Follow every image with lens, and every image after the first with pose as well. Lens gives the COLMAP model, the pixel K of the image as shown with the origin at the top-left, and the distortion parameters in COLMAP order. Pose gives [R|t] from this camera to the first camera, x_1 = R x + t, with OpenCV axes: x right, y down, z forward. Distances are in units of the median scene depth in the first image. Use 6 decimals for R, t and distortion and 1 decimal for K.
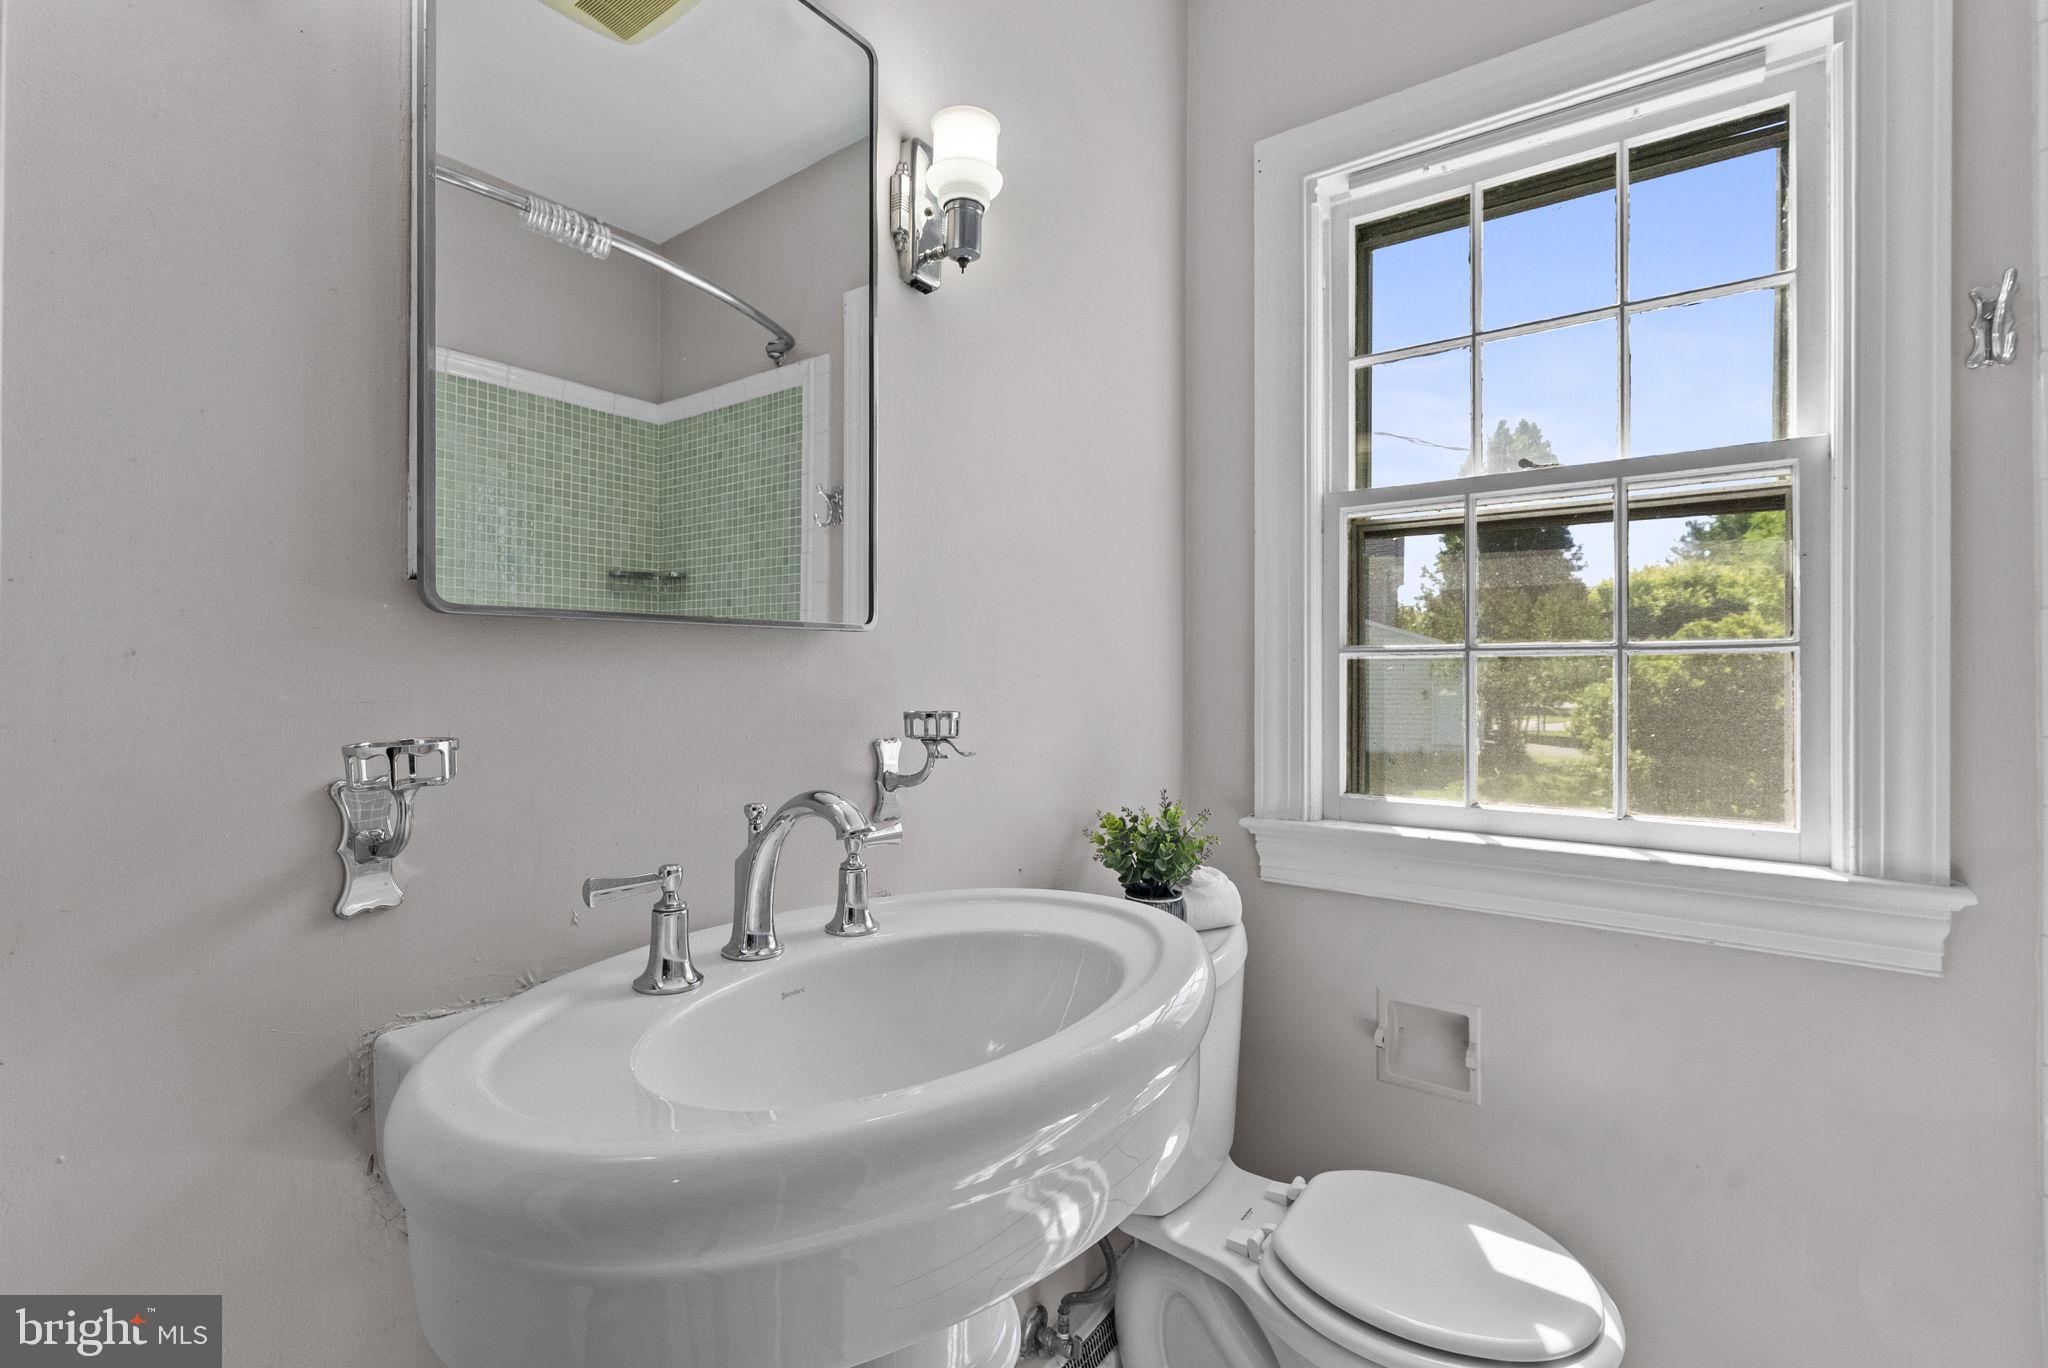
lens RADIAL K [[967.3, 0, 1007.1], [0, 967.3, 669.1], [0, 0, 1]] dist [0.008171, -0.002330]
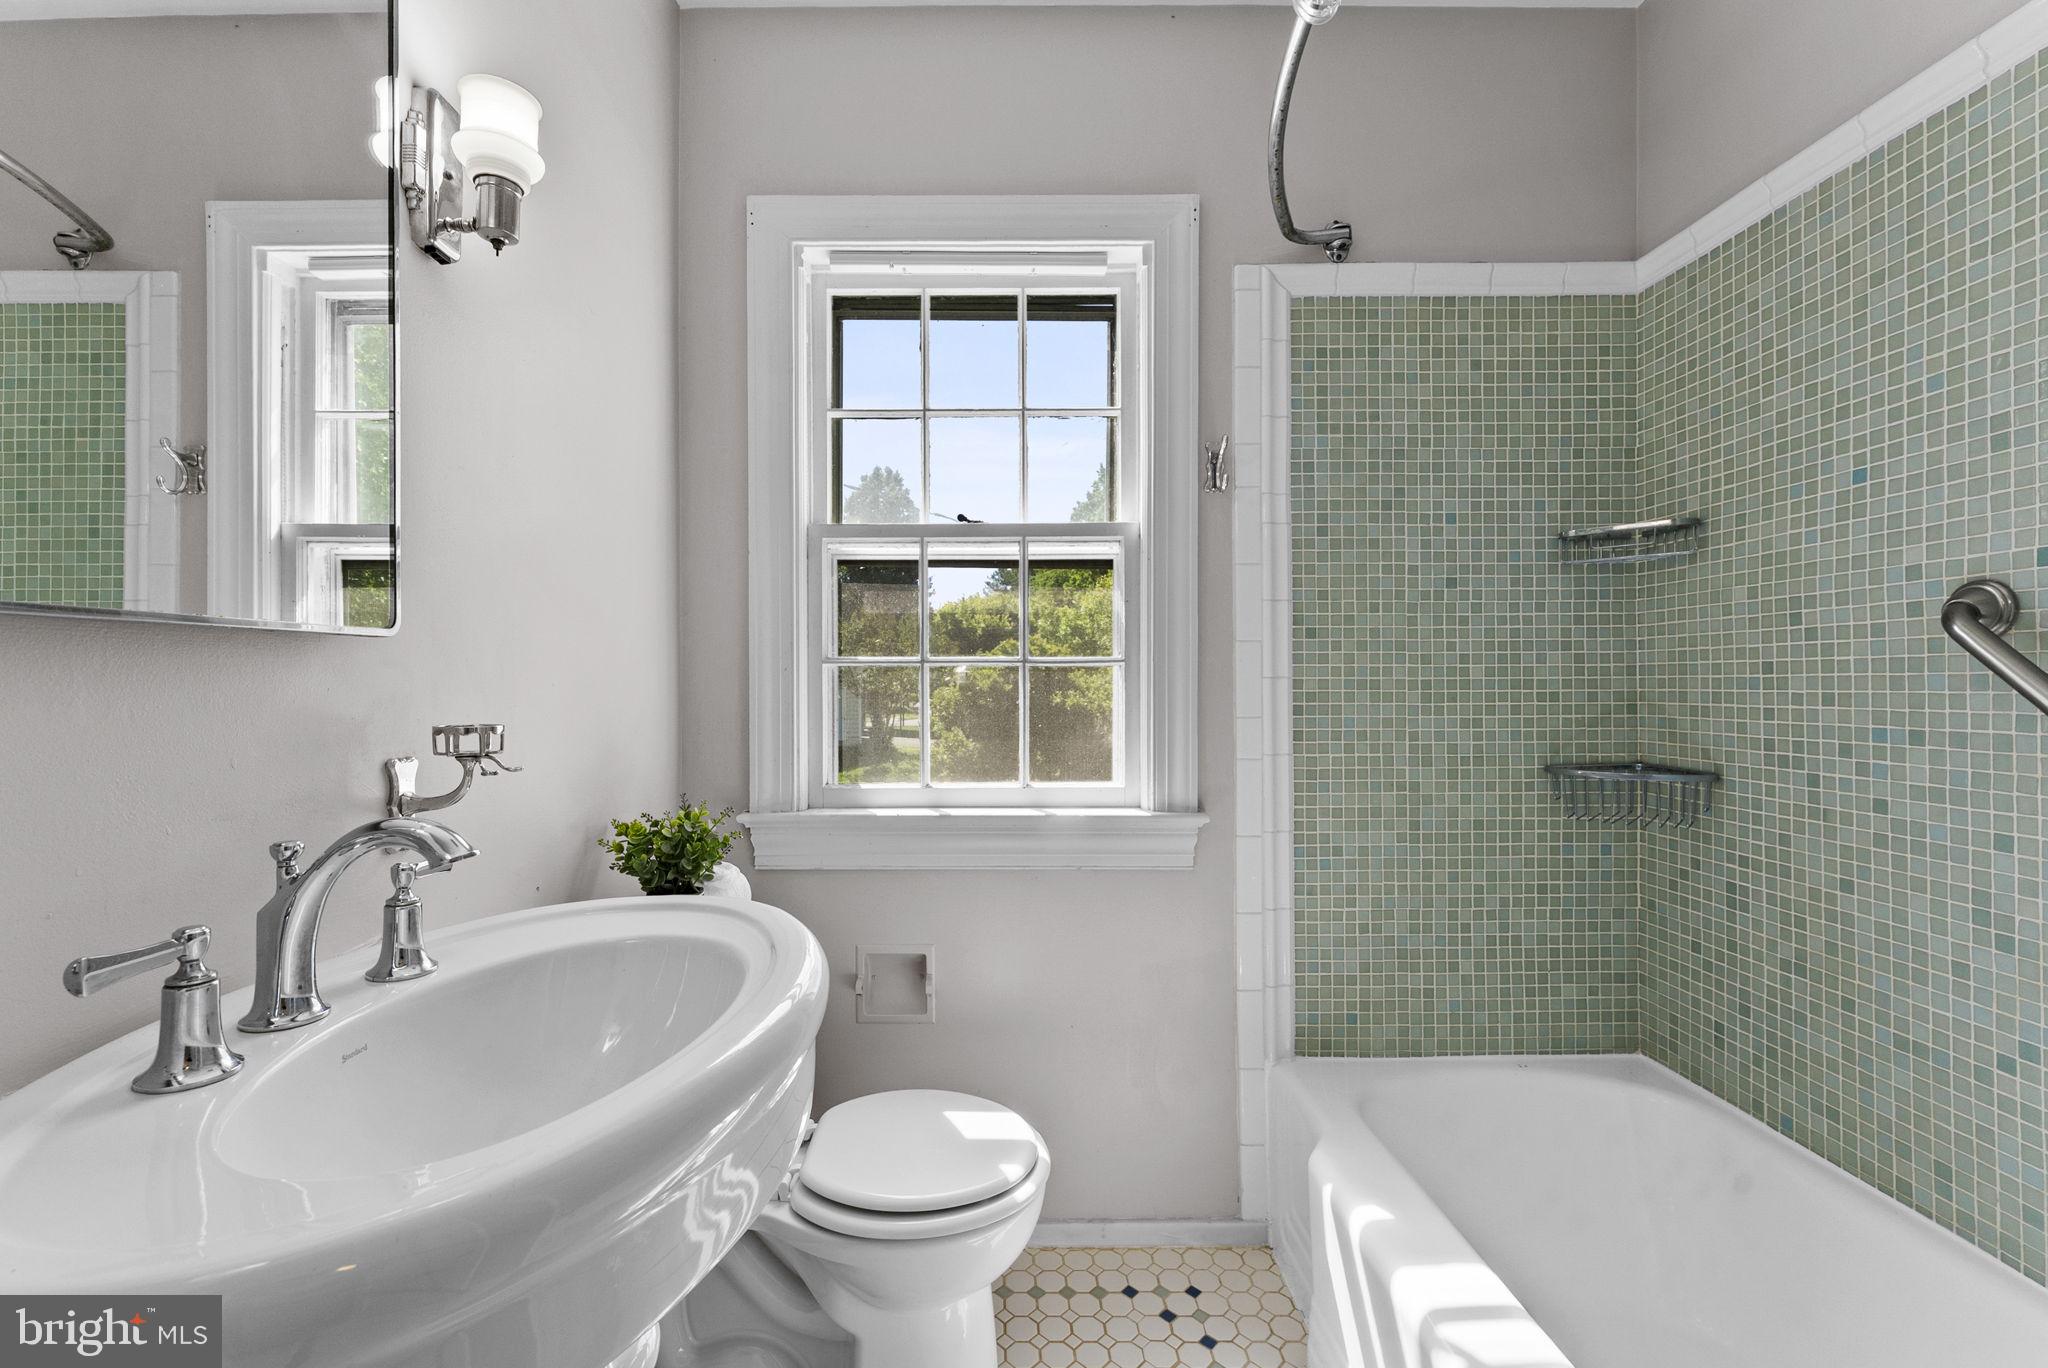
lens RADIAL K [[967.3, 0, 983.6], [0, 967.3, 679.7], [0, 0, 1]] dist [0.008171, -0.002330]
pose [[0.781424, -0.003810, 0.623989, -0.251183], [-0.000601, 0.999976, 0.006858, -0.006067], [-0.624000, -0.005734, 0.781403, -0.024610]]
